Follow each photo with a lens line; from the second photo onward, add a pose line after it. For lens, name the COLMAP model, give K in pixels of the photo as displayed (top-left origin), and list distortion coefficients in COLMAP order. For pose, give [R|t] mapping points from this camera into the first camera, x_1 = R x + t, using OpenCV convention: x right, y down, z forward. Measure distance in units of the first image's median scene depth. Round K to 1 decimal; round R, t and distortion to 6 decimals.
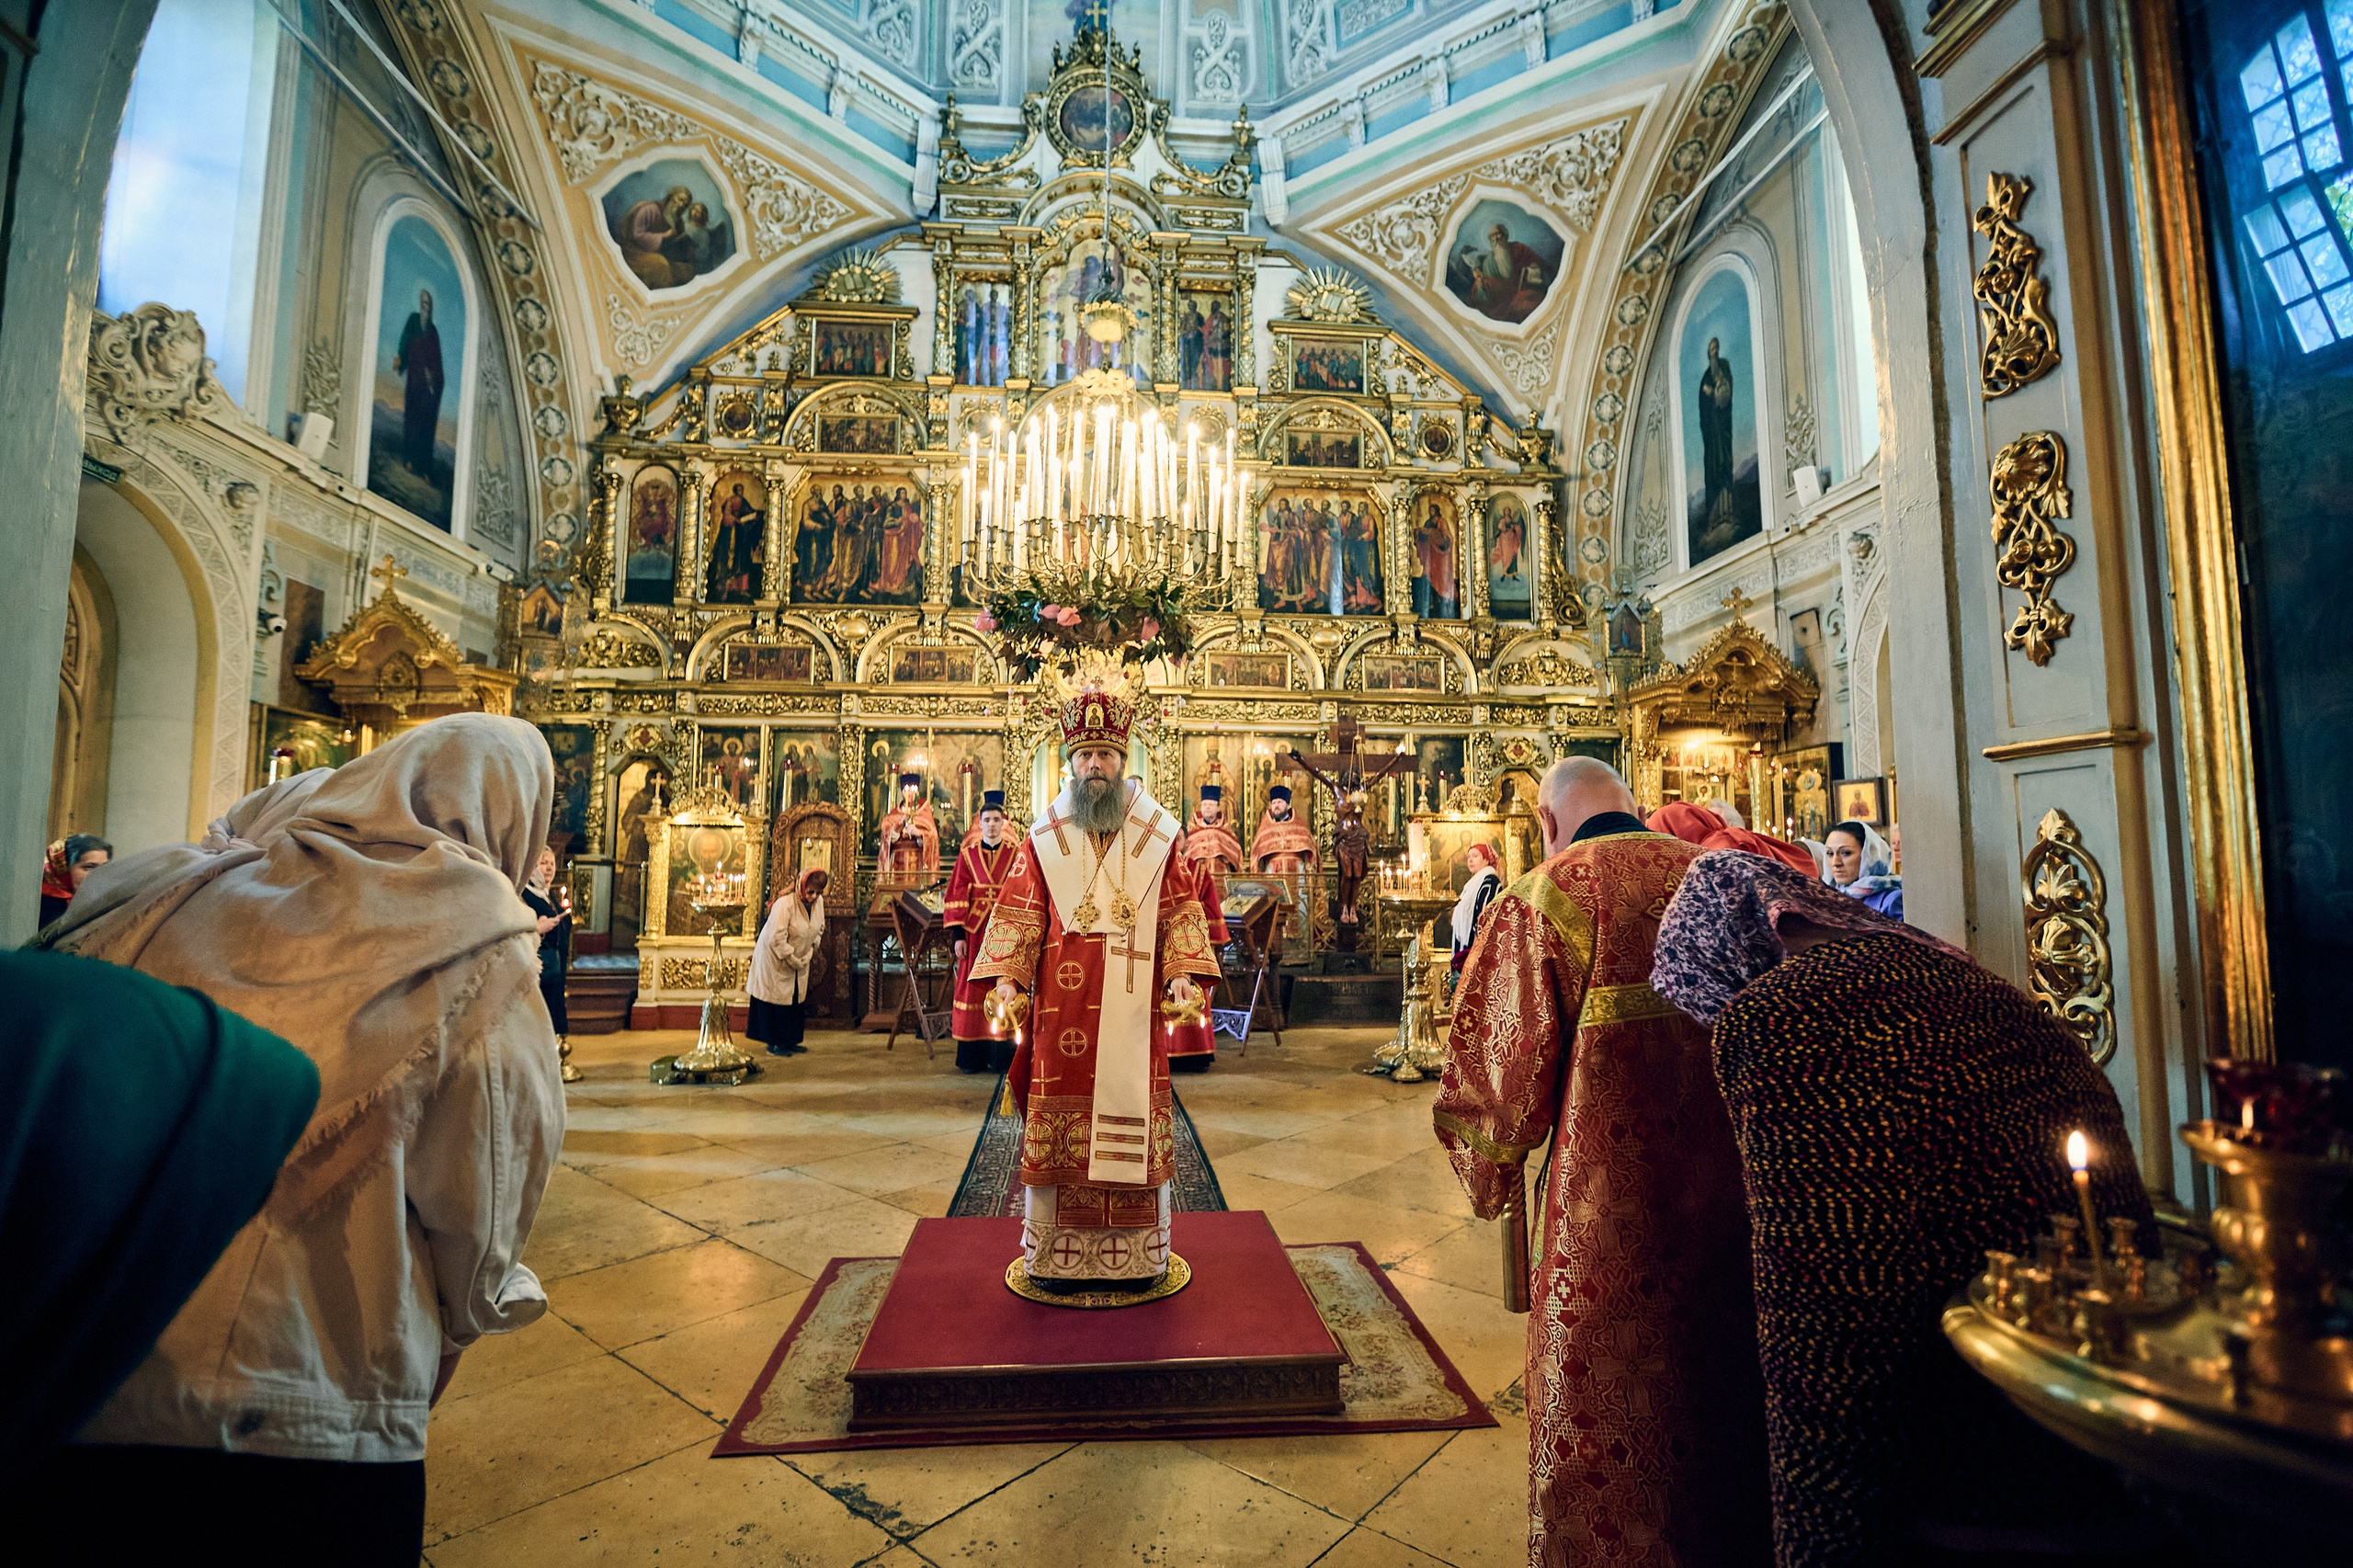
lens RADIAL K [[1091.3, 0, 1173.8], [0, 1091.3, 786.2], [0, 0, 1]] dist [-0.053739, 0.025172]
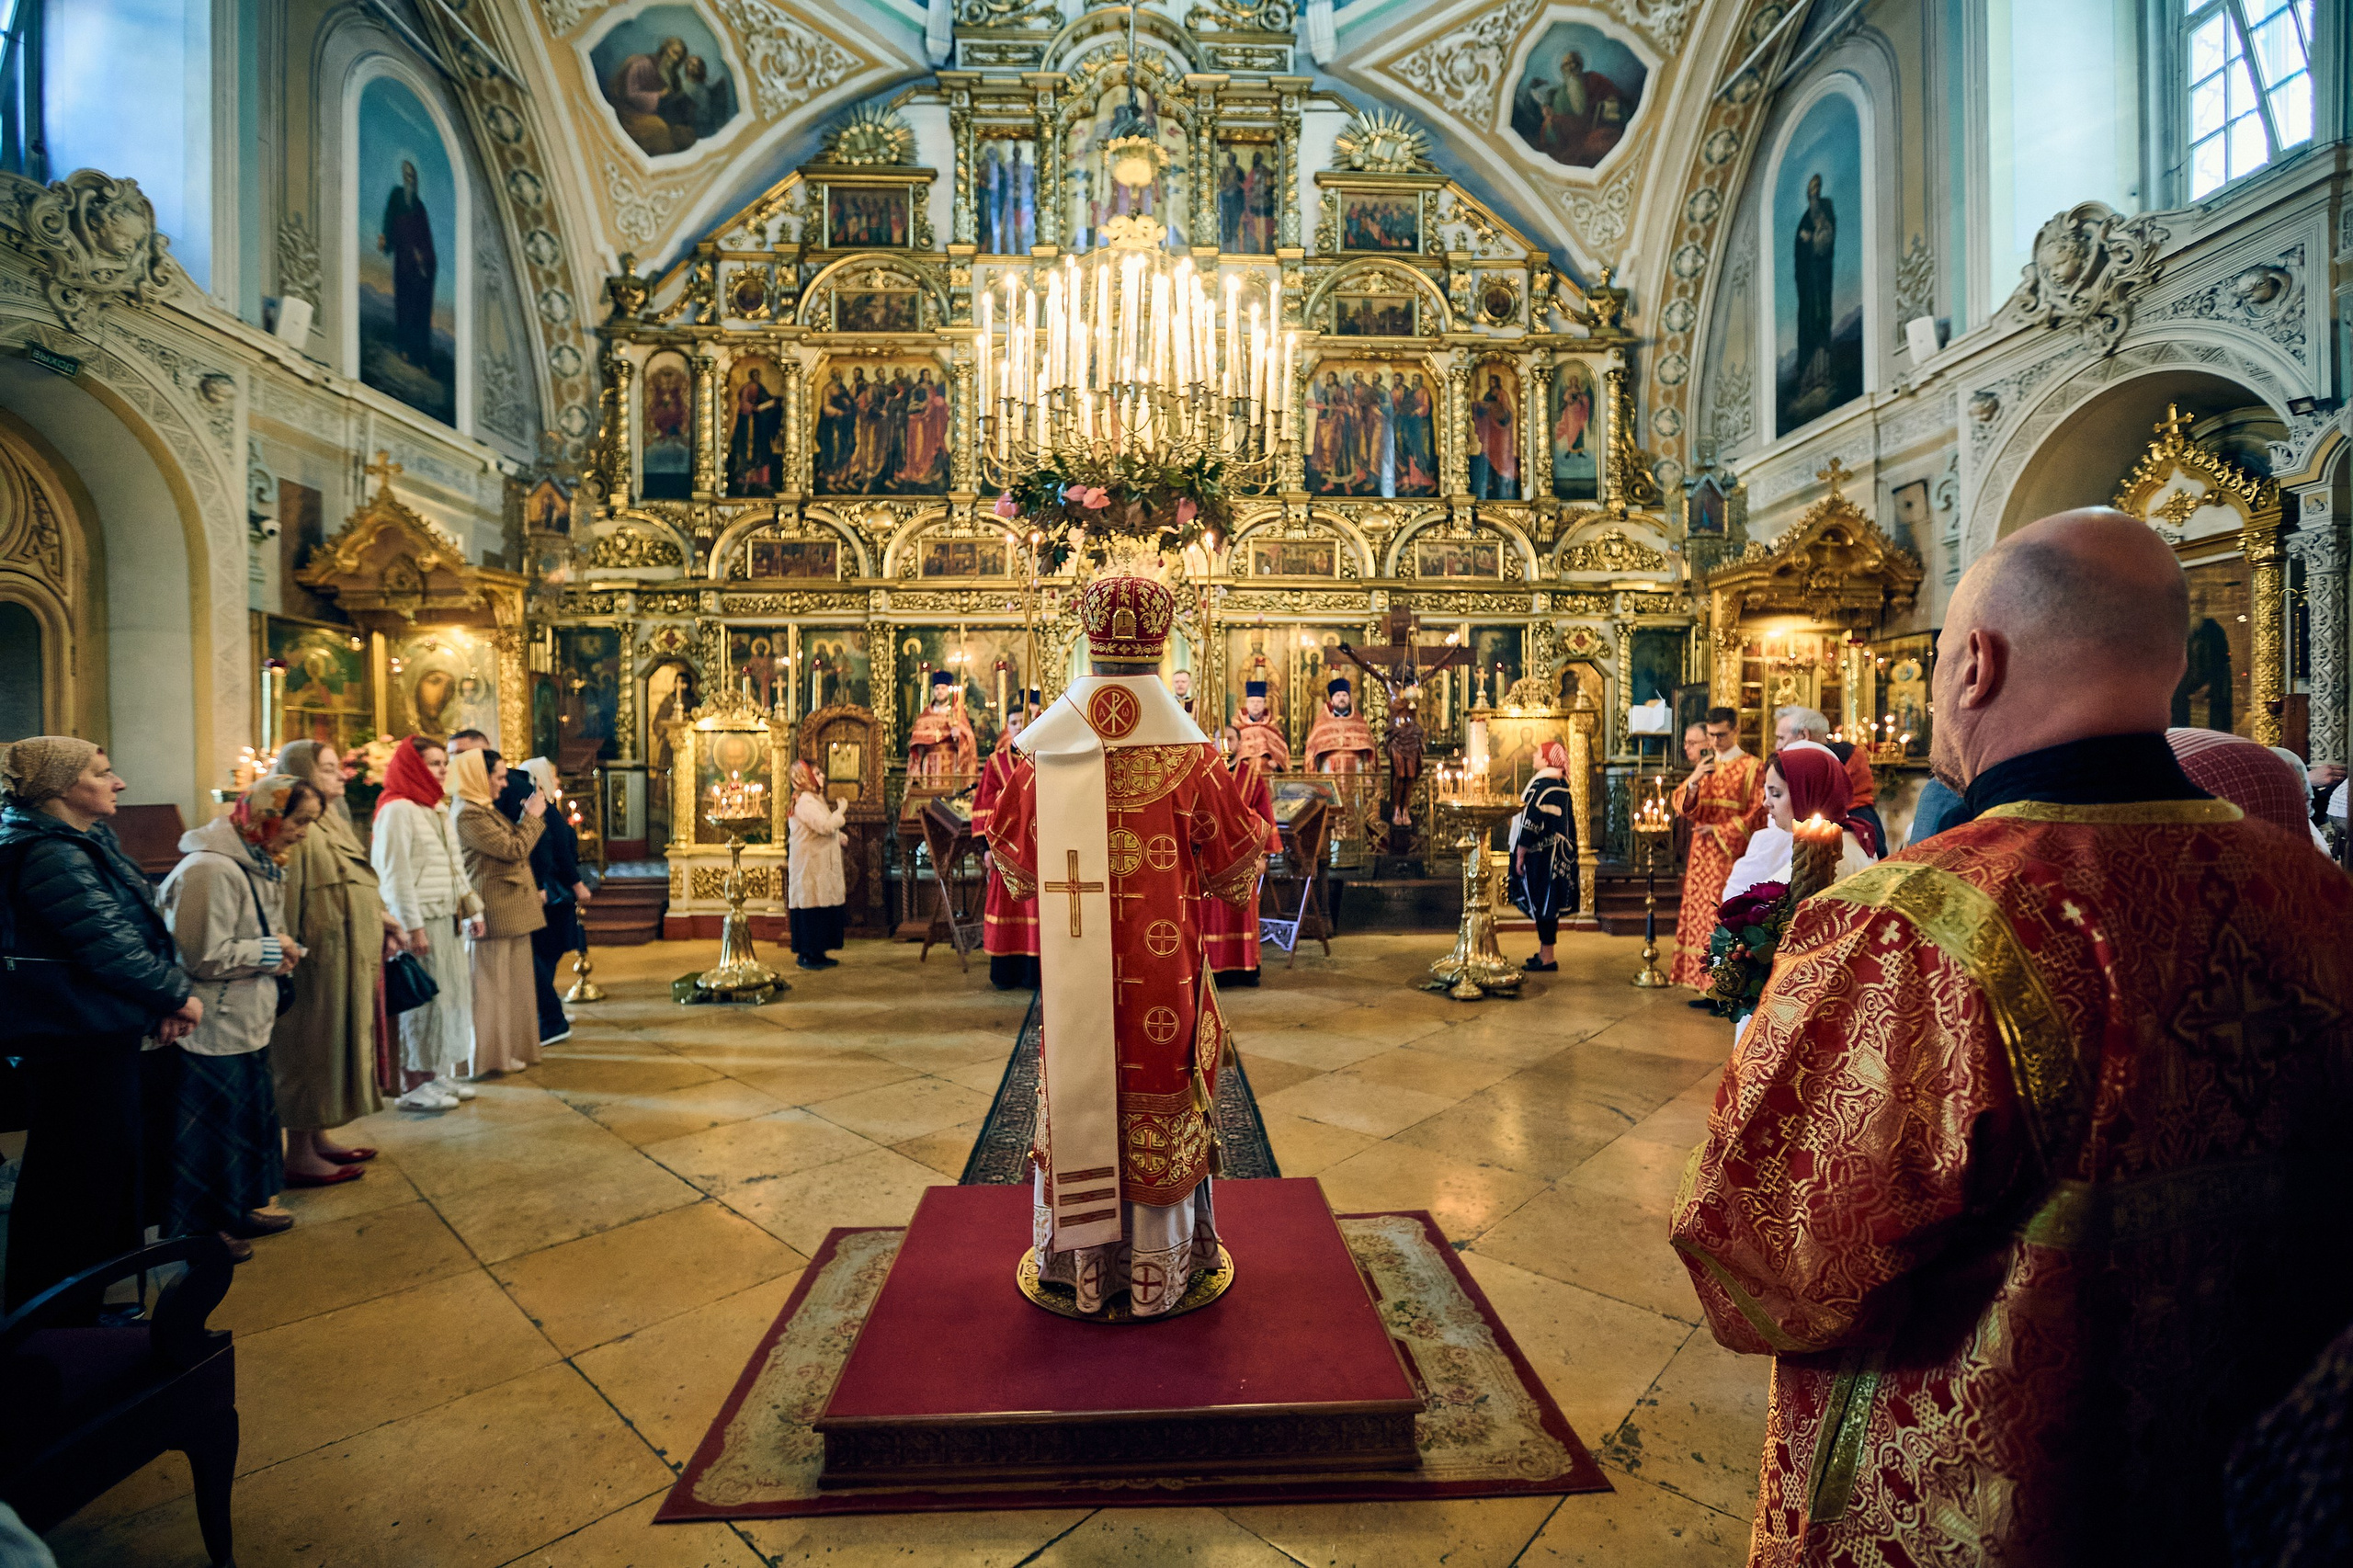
lens RADIAL K [[1068.3, 0, 1173.3], [0, 1068.3, 786.1], [0, 0, 1]] dist [-0.048422, 0.018871]
pose [[0.999052, -0.007330, -0.042908, 0.001825], [0.011607, 0.994892, 0.100275, -0.003652], [0.041954, -0.100678, 0.994034, 0.056747]]
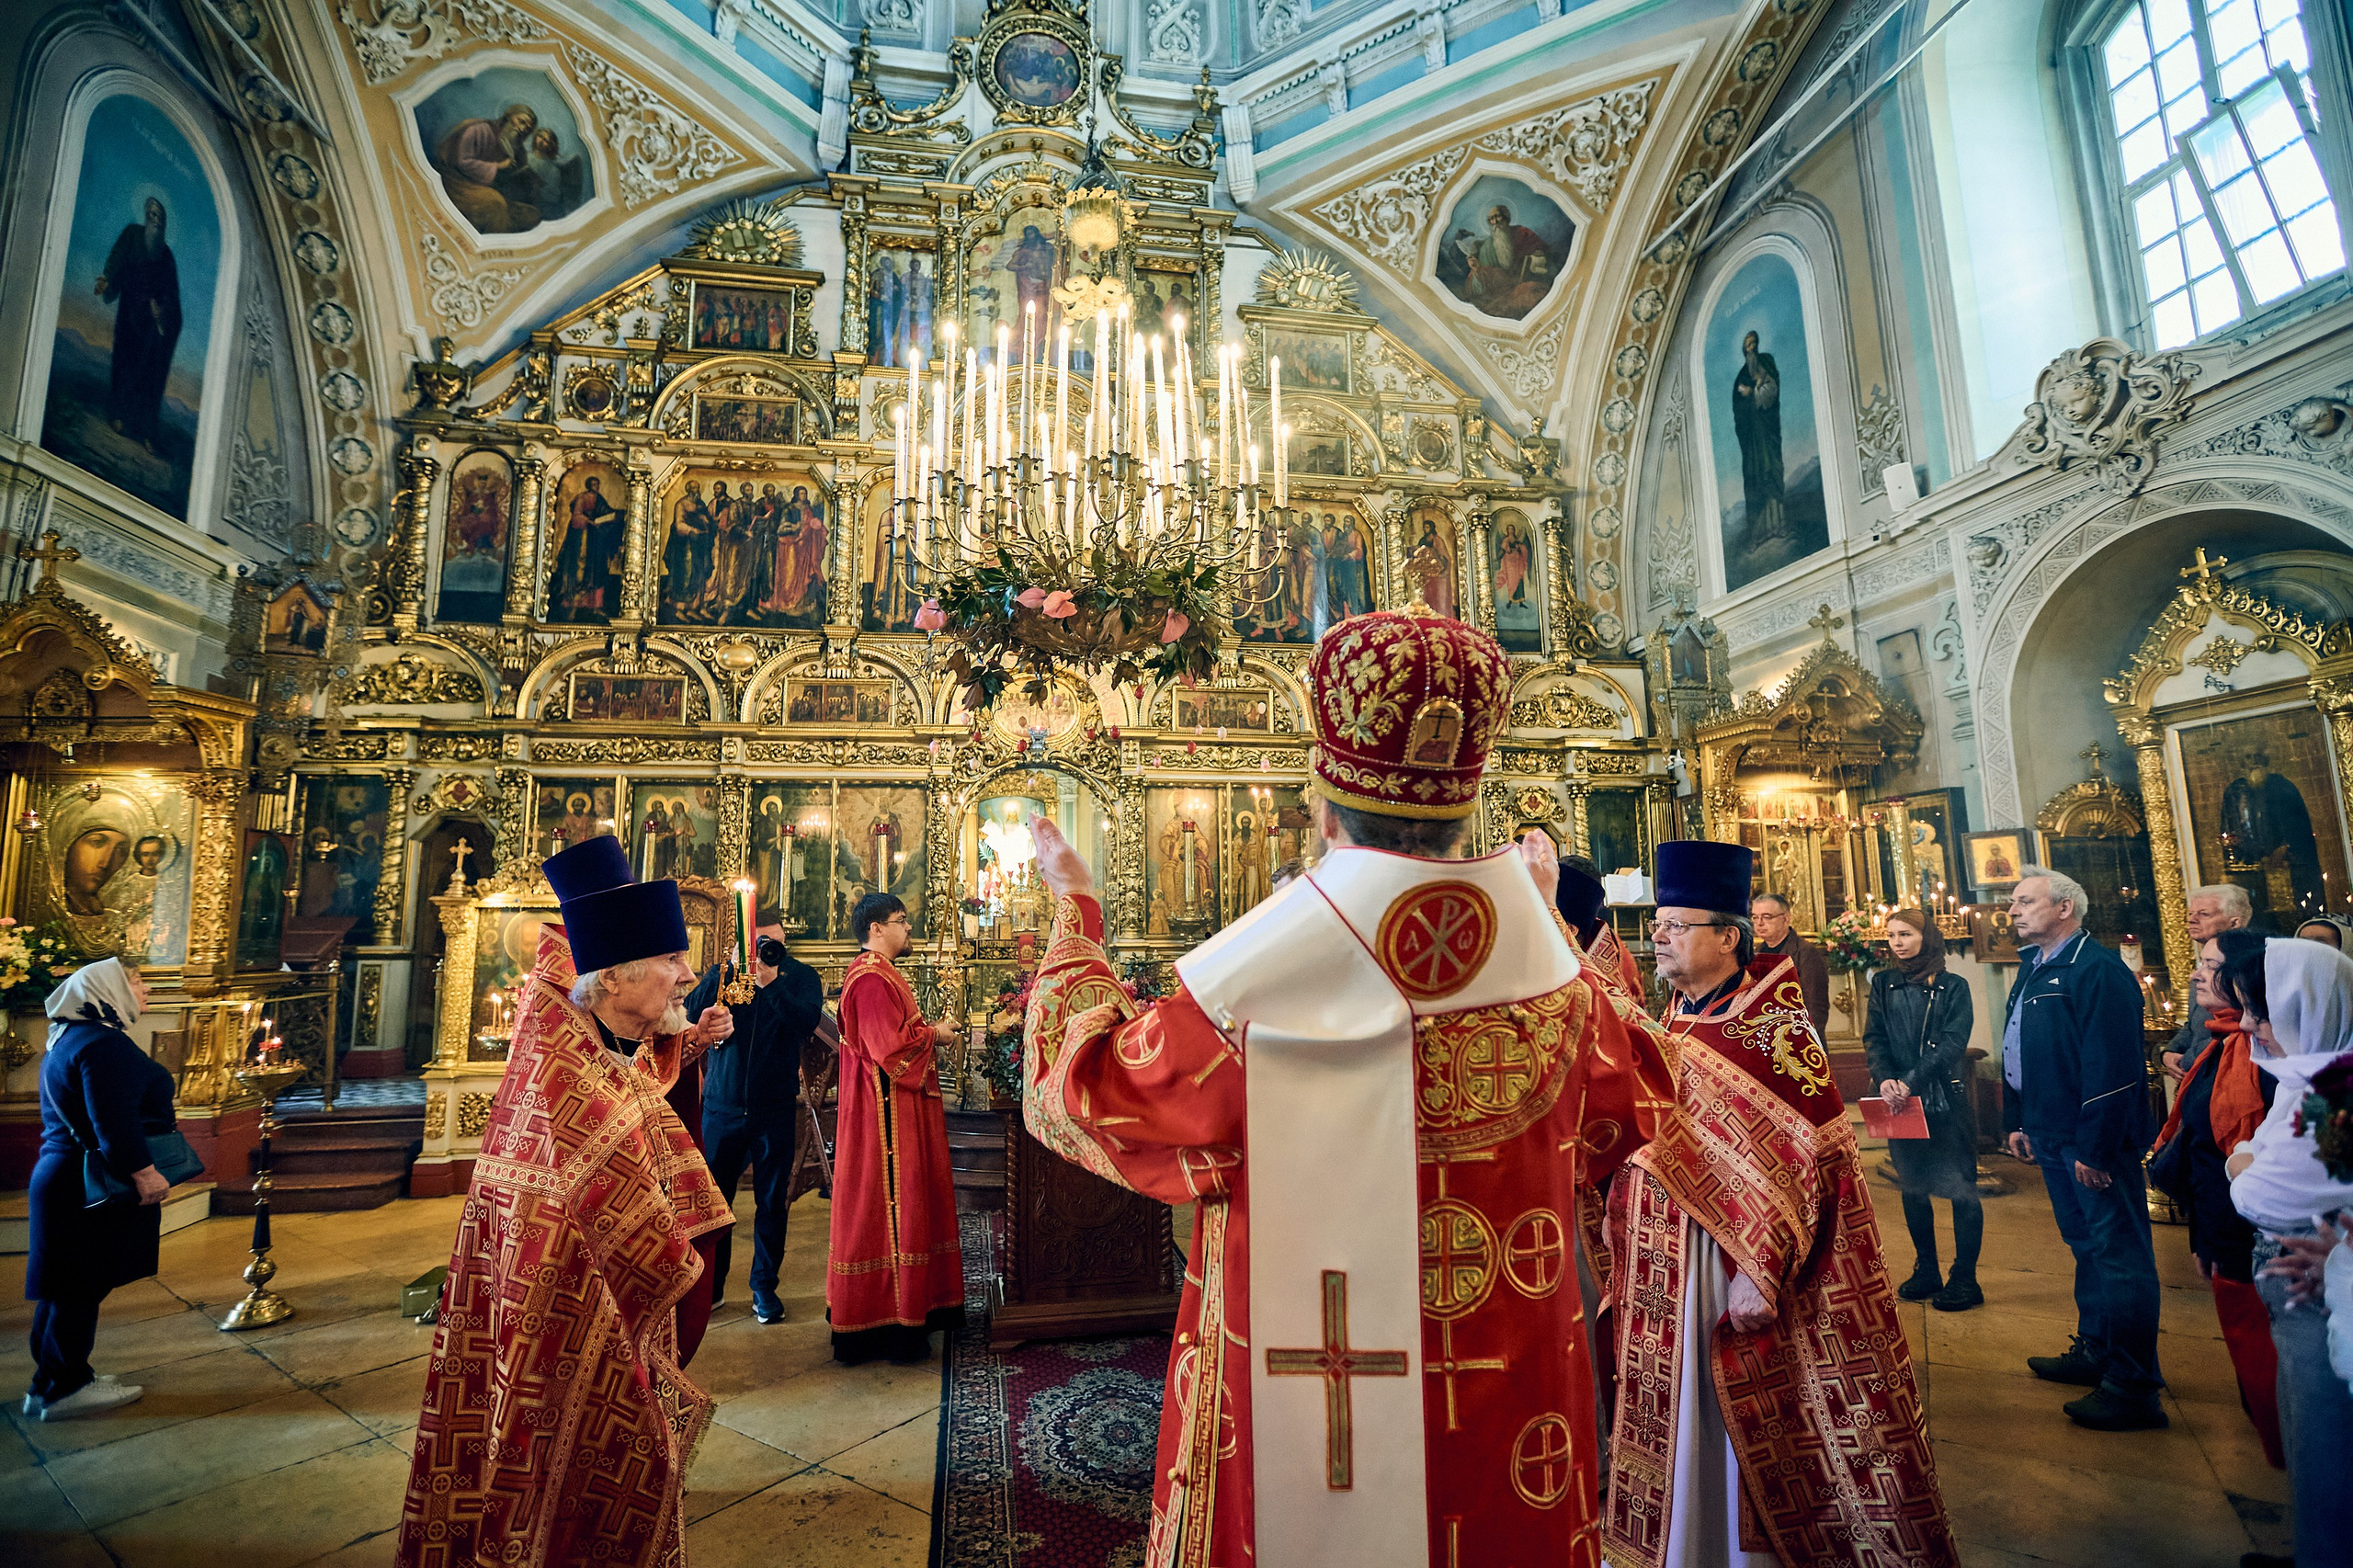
lens RADIAL K [[1085.9, 0, 1177.9], [0, 1085.9, 785.6], [0, 0, 1]] dist [-0.046657, 0.017792]
pose [[0.995183, -0.005647, 0.097869, -0.049025], [0.010932, 0.998506, -0.053545, -0.003199], [-0.097421, 0.054357, 0.993758, 0.178557]]
